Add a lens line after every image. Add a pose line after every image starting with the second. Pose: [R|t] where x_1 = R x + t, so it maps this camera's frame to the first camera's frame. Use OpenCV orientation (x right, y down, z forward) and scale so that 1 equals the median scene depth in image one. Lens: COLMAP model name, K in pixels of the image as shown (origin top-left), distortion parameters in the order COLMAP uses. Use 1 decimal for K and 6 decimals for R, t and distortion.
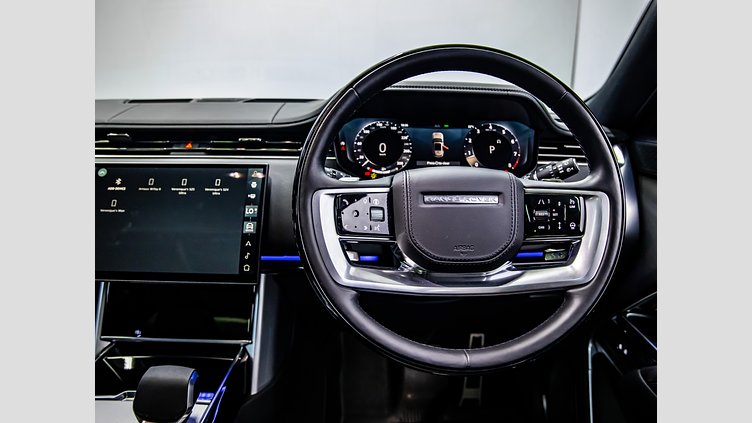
lens RADIAL K [[485.2, 0, 376.0], [0, 485.2, 211.5], [0, 0, 1]] dist [-0.082719, -0.000741]
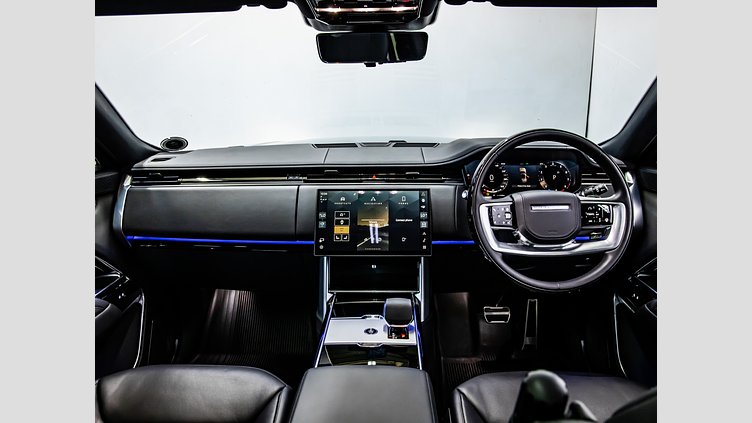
lens RADIAL K [[527.7, 0, 376.0], [0, 527.7, 211.5], [0, 0, 1]] dist [-0.003222, -0.000341]
pose [[0.999592, -0.016466, 0.023361, -0.488415], [0.016597, 0.999847, -0.005458, -0.007729], [-0.023267, 0.005844, 0.999712, -0.955795]]
